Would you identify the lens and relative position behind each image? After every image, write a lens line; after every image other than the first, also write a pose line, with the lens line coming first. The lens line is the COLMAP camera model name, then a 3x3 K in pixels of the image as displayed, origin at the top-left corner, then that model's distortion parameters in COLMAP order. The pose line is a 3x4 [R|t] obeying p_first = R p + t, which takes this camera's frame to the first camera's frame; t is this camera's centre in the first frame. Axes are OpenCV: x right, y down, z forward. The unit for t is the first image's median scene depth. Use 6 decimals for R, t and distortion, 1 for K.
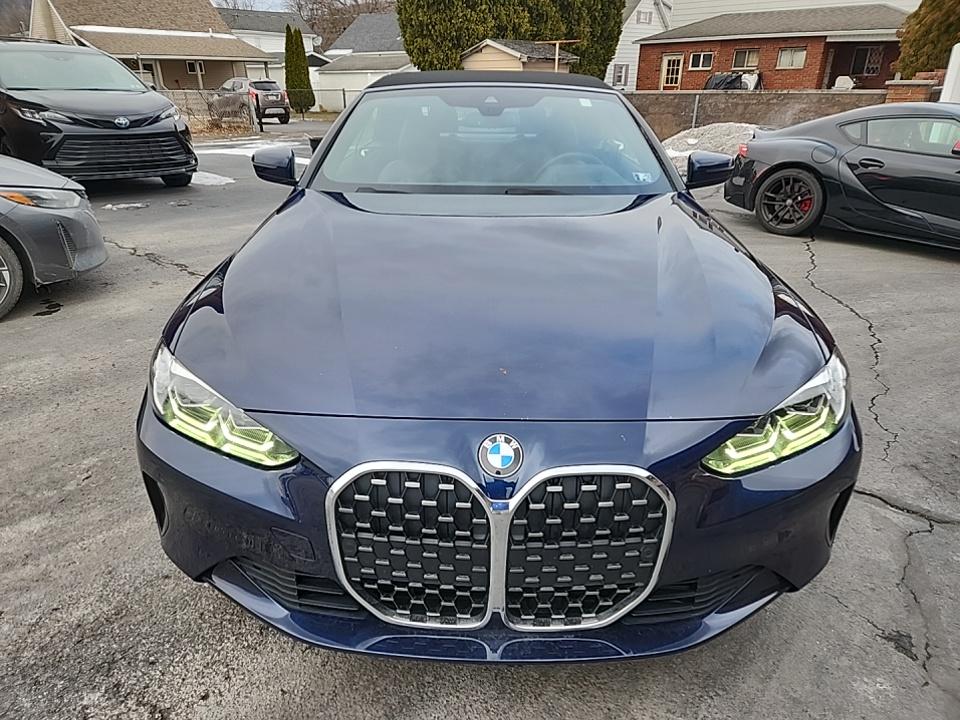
lens RADIAL K [[650.4, 0, 462.3], [0, 650.4, 360.8], [0, 0, 1]] dist [0.077219, -0.058073]
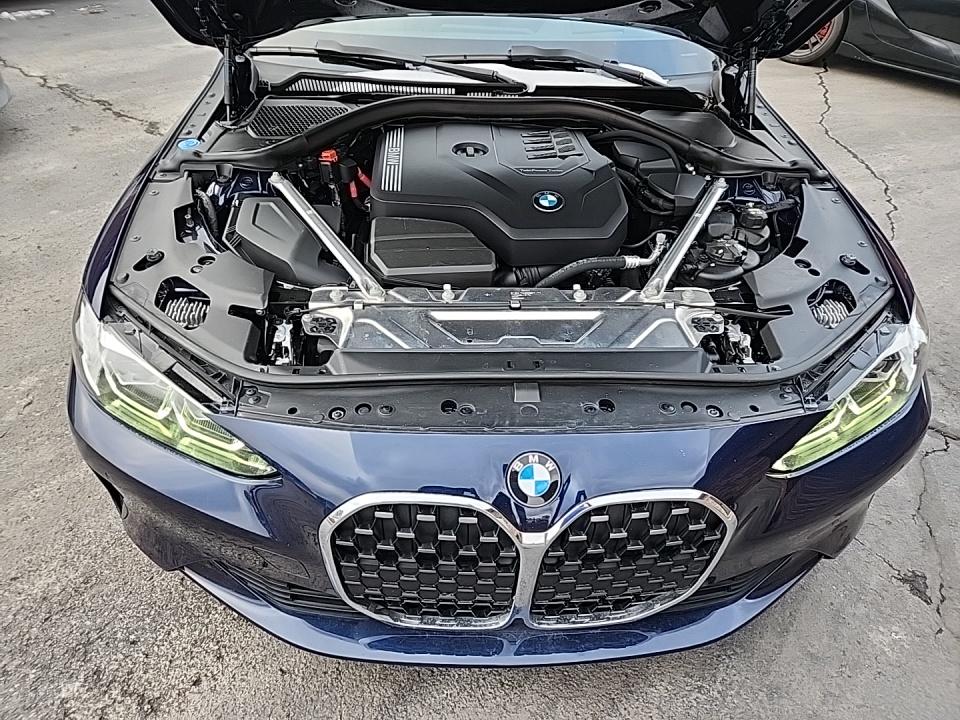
lens RADIAL K [[646.2, 0, 474.9], [0, 646.2, 366.6], [0, 0, 1]] dist [0.063247, -0.046818]
pose [[0.997707, -0.021165, 0.064282, -0.049119], [0.002347, 0.960089, 0.279685, -0.166925], [-0.067636, -0.278893, 0.957937, 0.212292]]
